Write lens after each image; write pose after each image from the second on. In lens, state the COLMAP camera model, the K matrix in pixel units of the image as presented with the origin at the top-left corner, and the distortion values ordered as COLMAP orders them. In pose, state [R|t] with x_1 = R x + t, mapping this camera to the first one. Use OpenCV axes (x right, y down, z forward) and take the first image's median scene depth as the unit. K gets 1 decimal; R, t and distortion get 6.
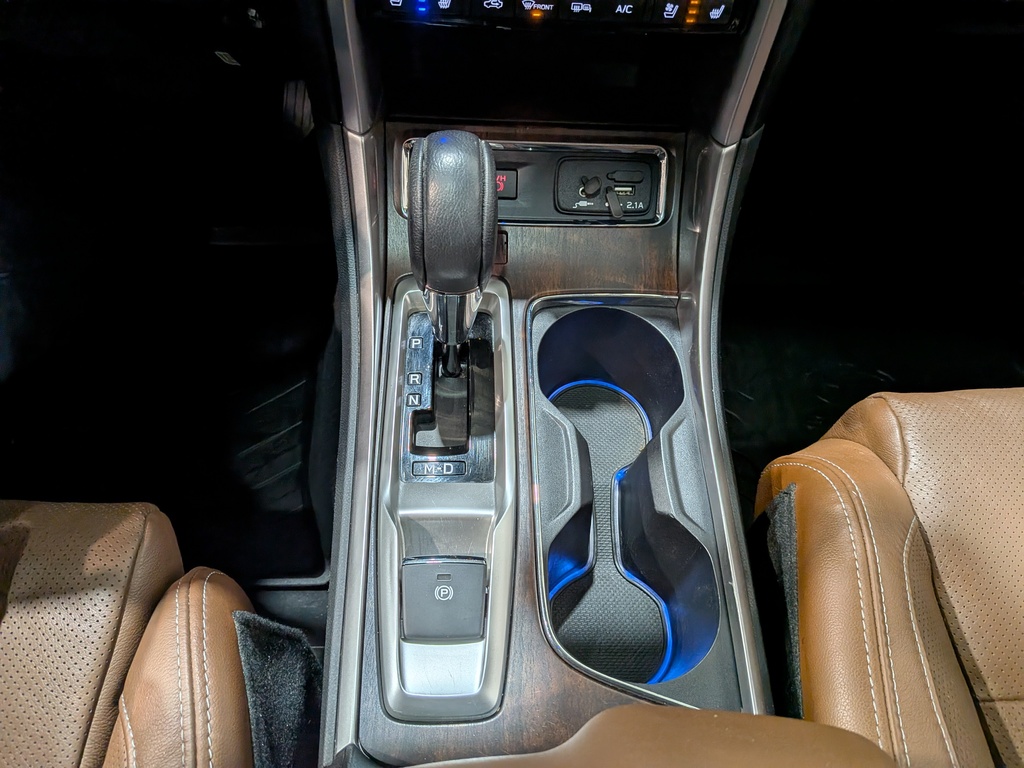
lens RADIAL K [[750.0, 0, 512.0], [0, 750.0, 384.0], [0, 0, 1]] dist [0.095810, -0.156340]
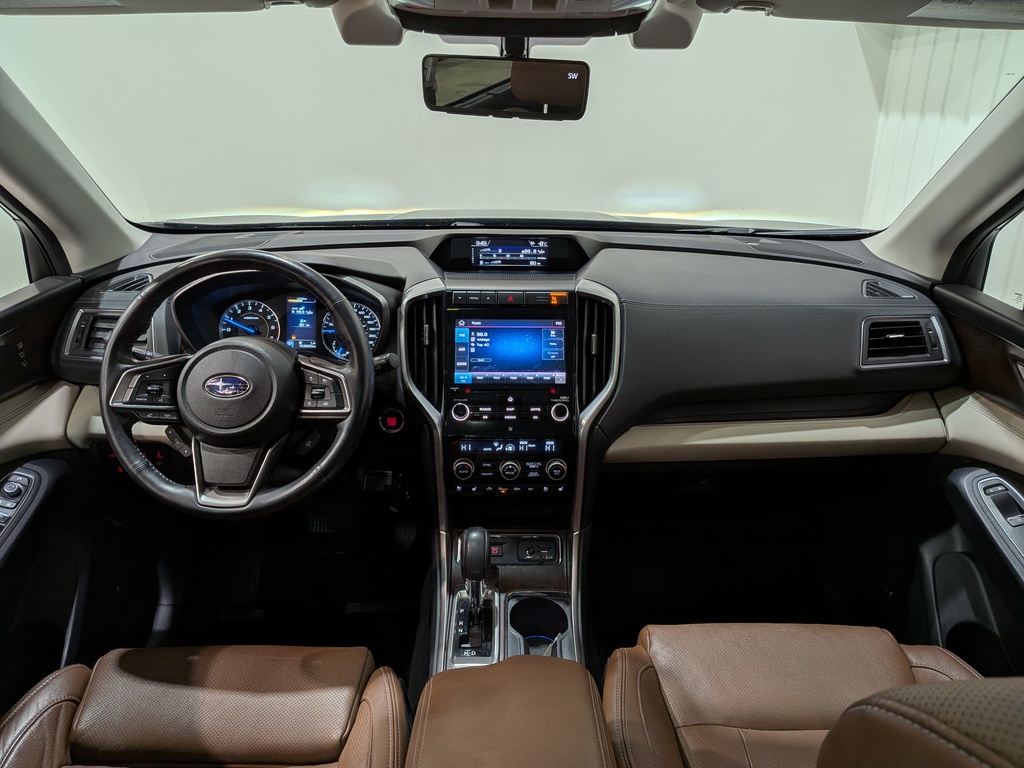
lens RADIAL K [[750.0, 0, 512.0], [0, 750.0, 384.0], [0, 0, 1]] dist [0.095810, -0.156340]
pose [[0.997993, -0.045844, -0.043674, 0.191017], [0.014487, 0.836787, -0.547337, 0.717306], [0.061638, 0.545607, 0.835772, -1.564559]]
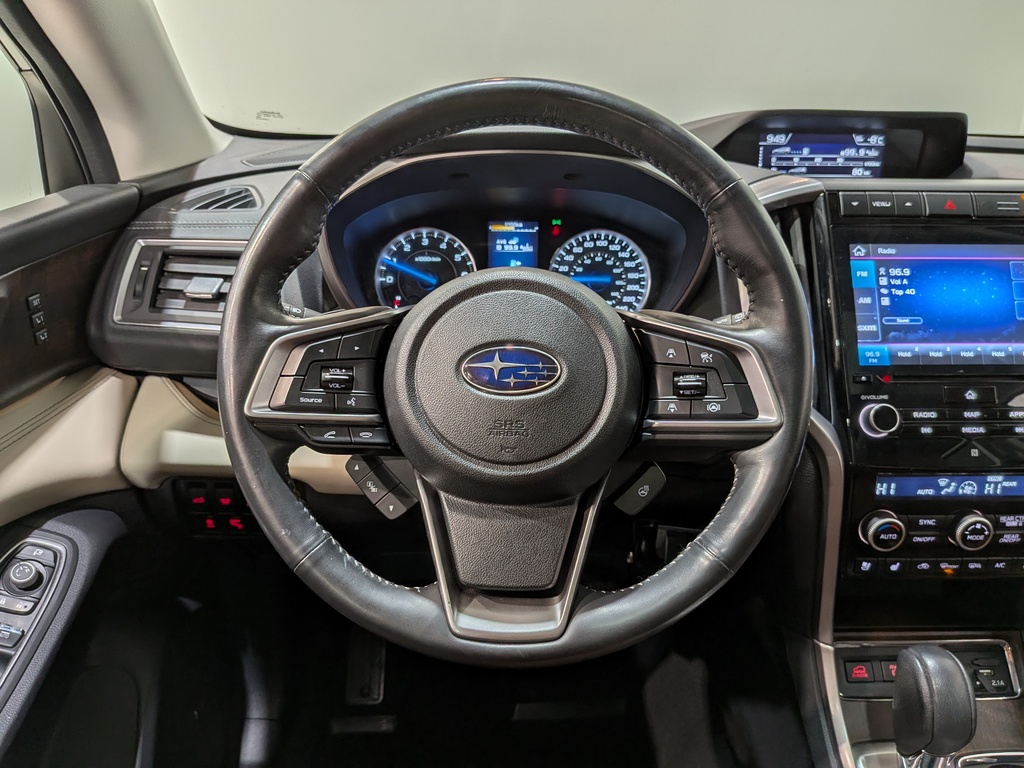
lens RADIAL K [[751.3, 0, 508.5], [0, 751.3, 392.4], [0, 0, 1]] dist [0.104388, -0.179449]
pose [[0.997697, -0.052527, -0.042906, -0.705642], [0.021509, 0.845003, -0.534328, 0.043635], [0.064323, 0.532175, 0.844187, -0.568245]]
